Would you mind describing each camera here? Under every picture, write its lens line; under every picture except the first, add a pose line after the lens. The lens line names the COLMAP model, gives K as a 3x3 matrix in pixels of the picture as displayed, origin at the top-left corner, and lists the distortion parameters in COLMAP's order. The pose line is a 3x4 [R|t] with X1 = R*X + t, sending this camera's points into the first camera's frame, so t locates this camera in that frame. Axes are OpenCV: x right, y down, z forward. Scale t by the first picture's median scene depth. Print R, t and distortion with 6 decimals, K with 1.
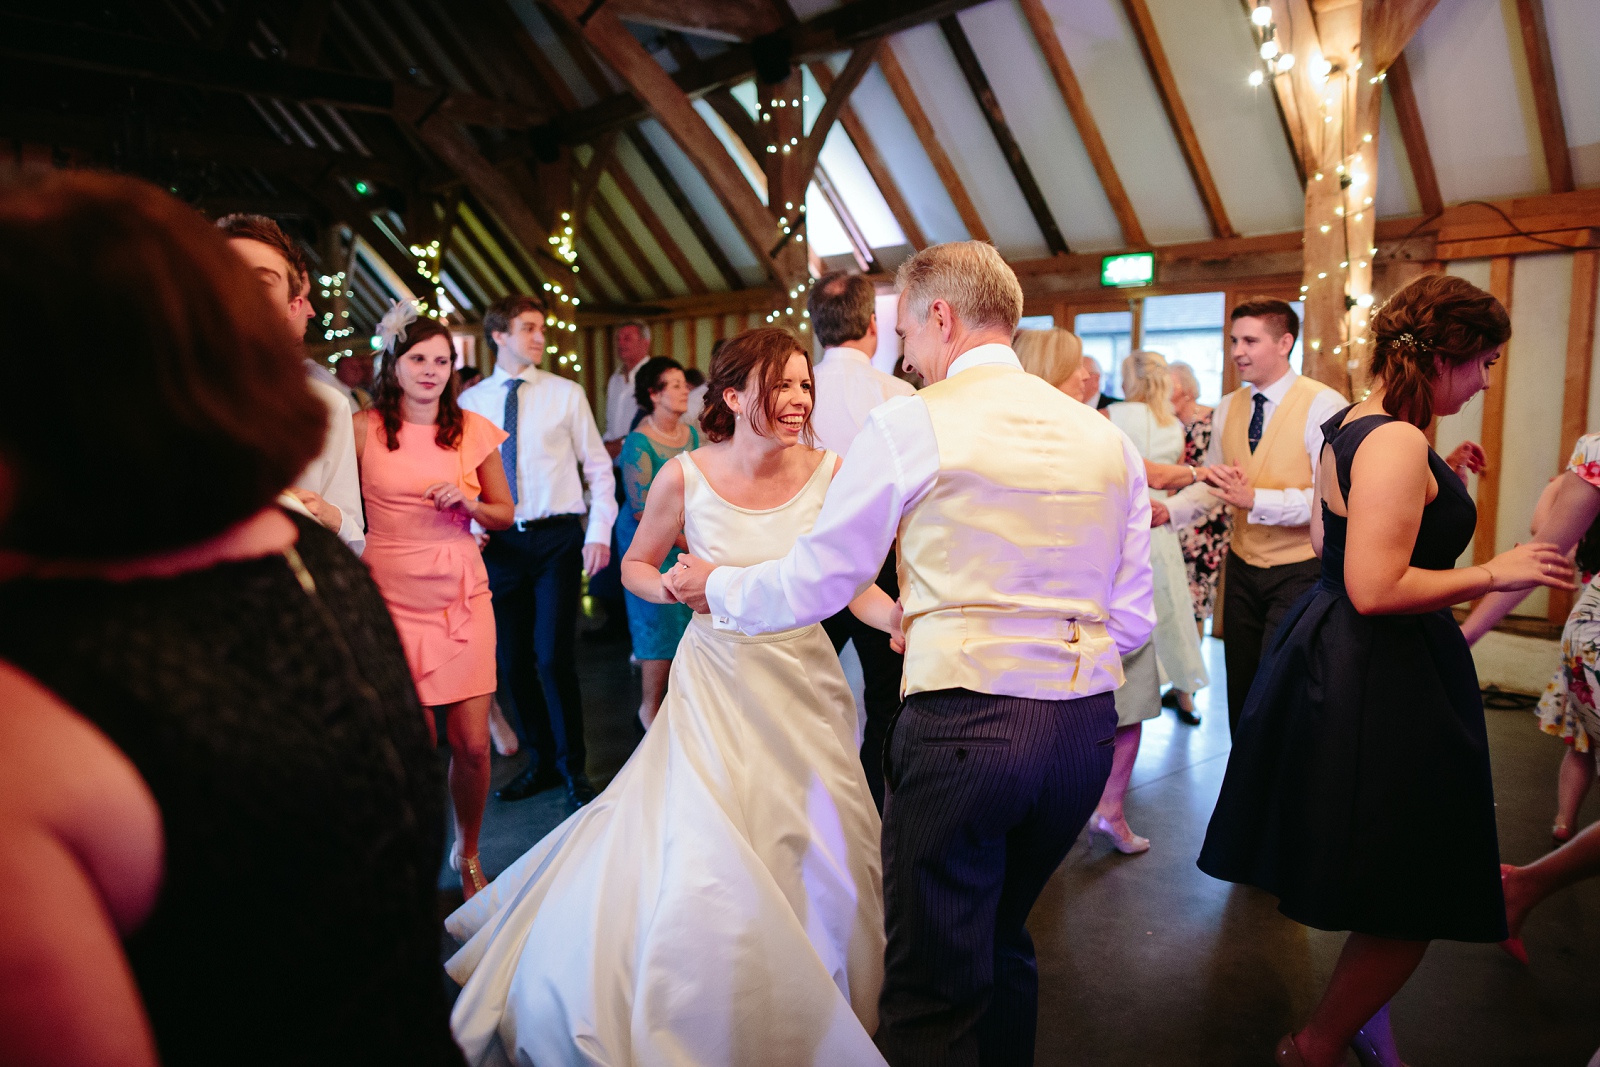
lens RADIAL K [[1072.2, 0, 800.0], [0, 1072.2, 533.5], [0, 0, 1]] dist [-0.076298, 0.055223]
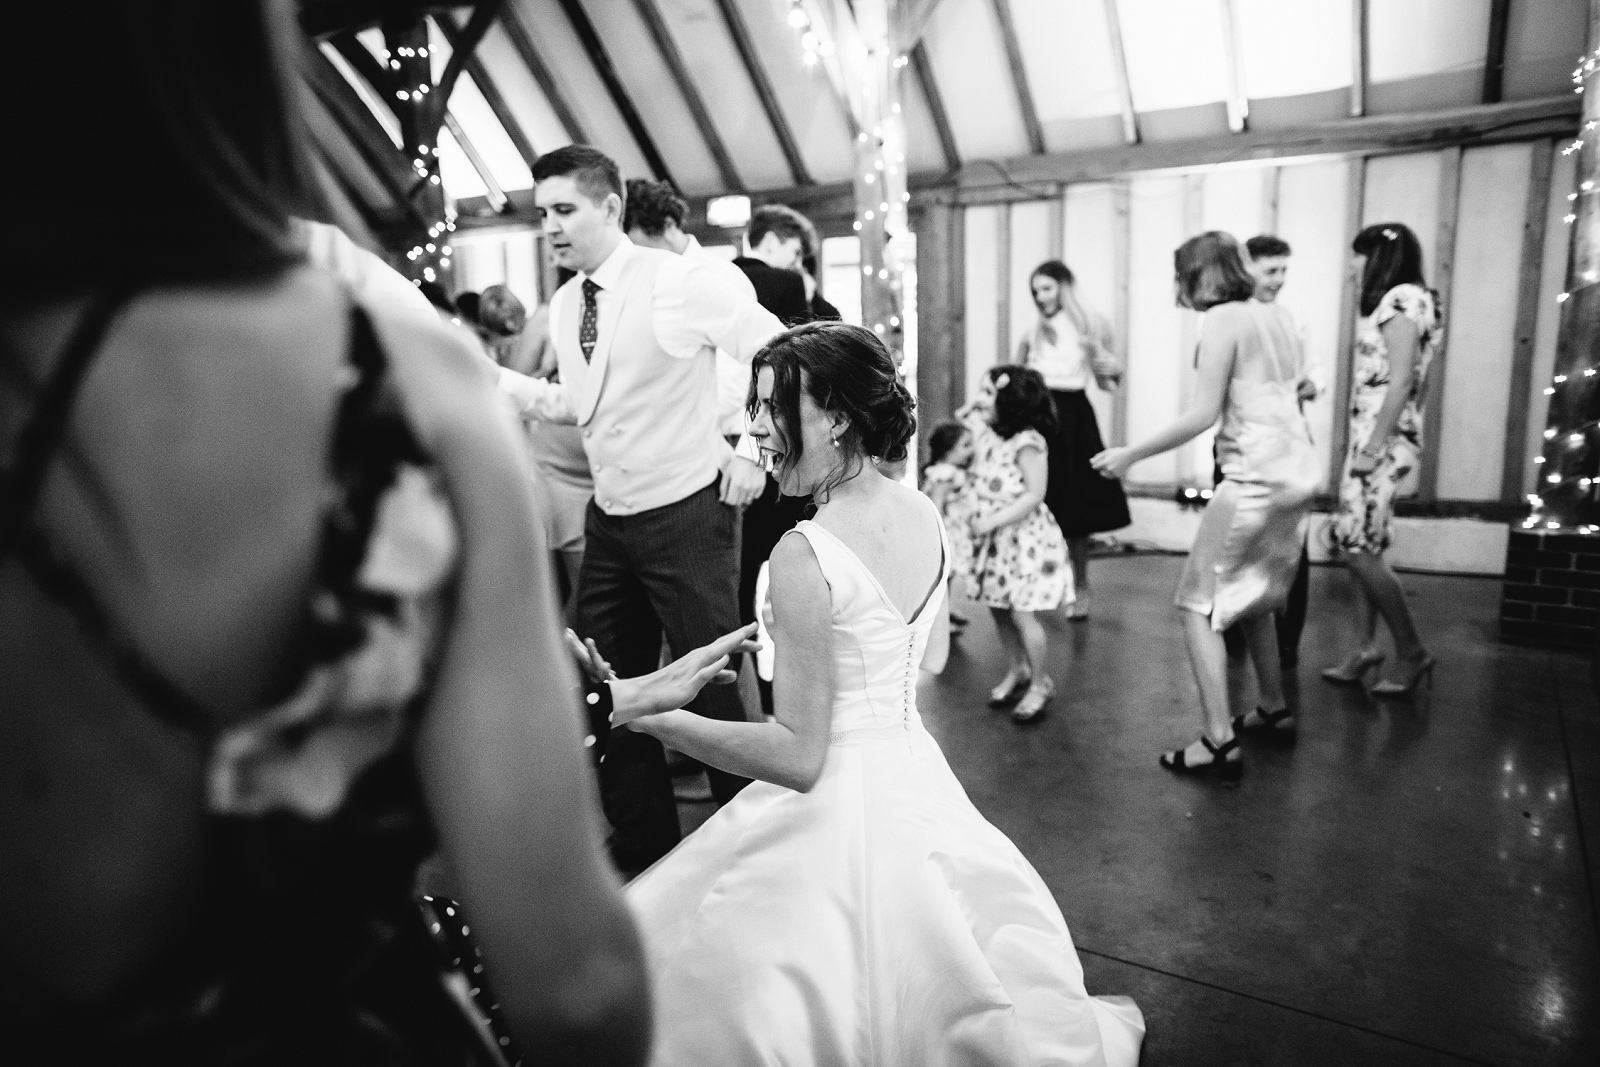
lens RADIAL K [[1072.2, 0, 800.0], [0, 1072.2, 533.5], [0, 0, 1]] dist [-0.076298, 0.055223]
pose [[0.948797, -0.076703, 0.306431, -0.005700], [0.060860, 0.996284, 0.060940, 0.039537], [-0.309967, -0.039170, 0.949940, -0.154379]]
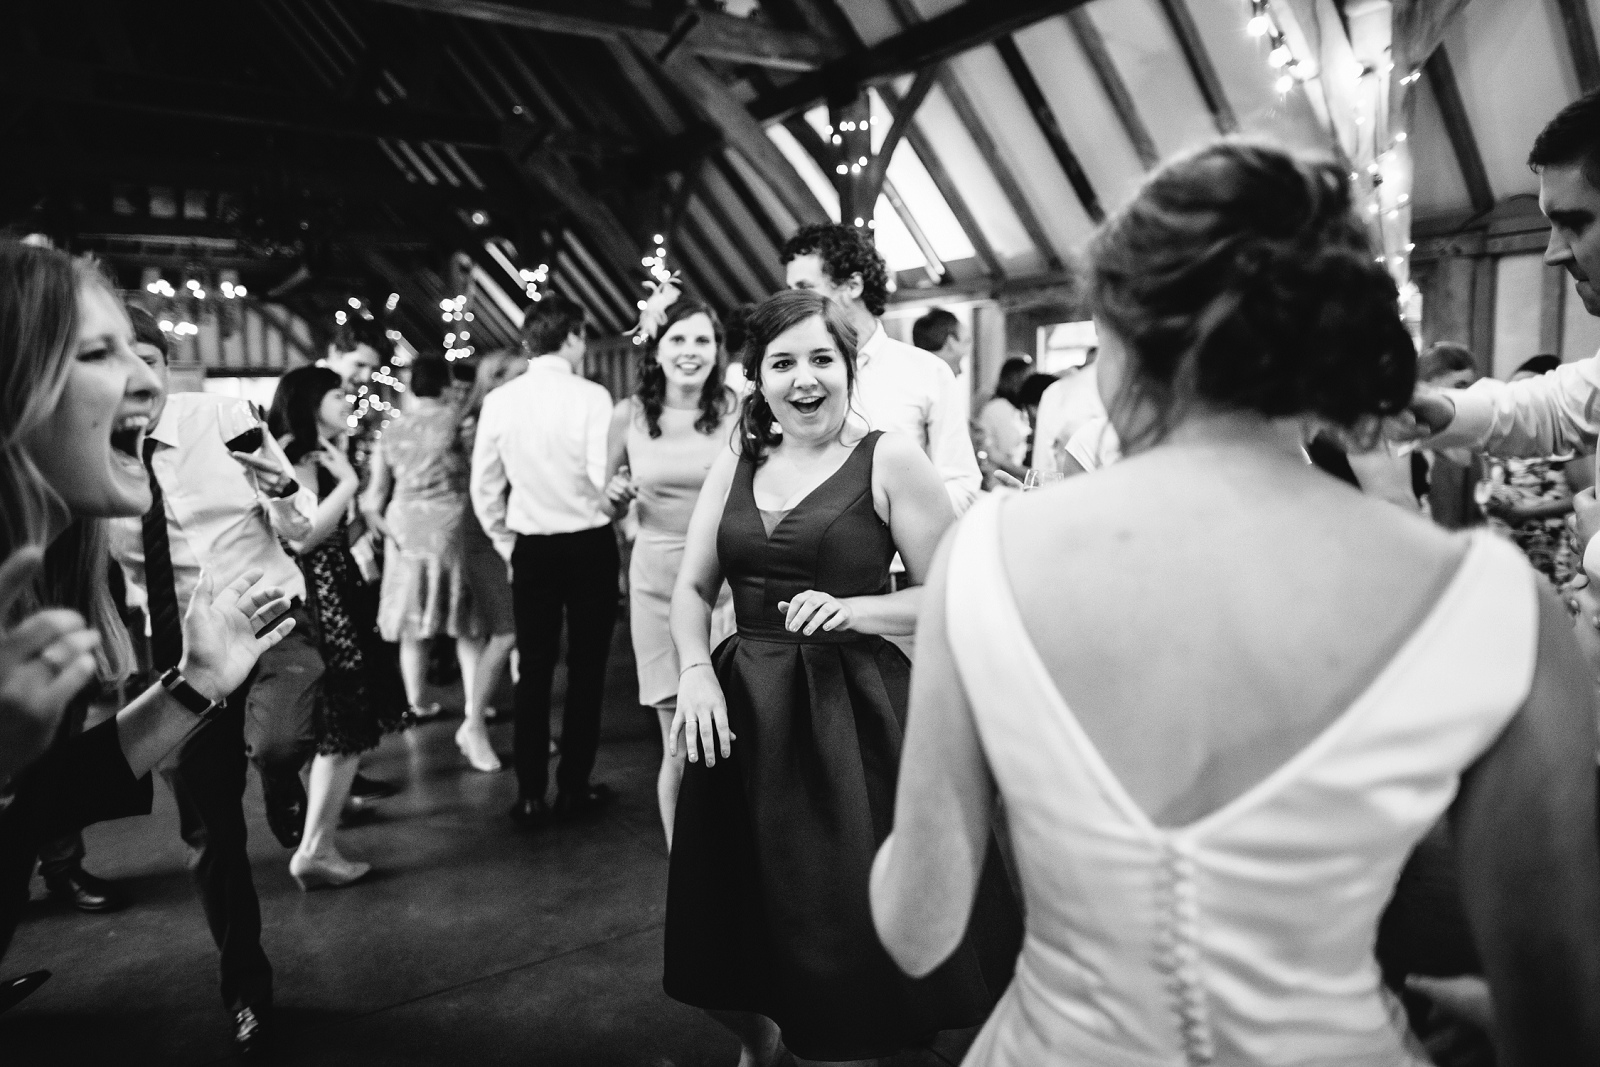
lens RADIAL K [[1072.2, 0, 800.0], [0, 1072.2, 533.5], [0, 0, 1]] dist [-0.076298, 0.055223]
pose [[0.993582, -0.000231, -0.113113, 0.053203], [-0.001741, 0.999848, -0.017335, 0.020068], [0.113100, 0.017421, 0.993431, -0.052437]]
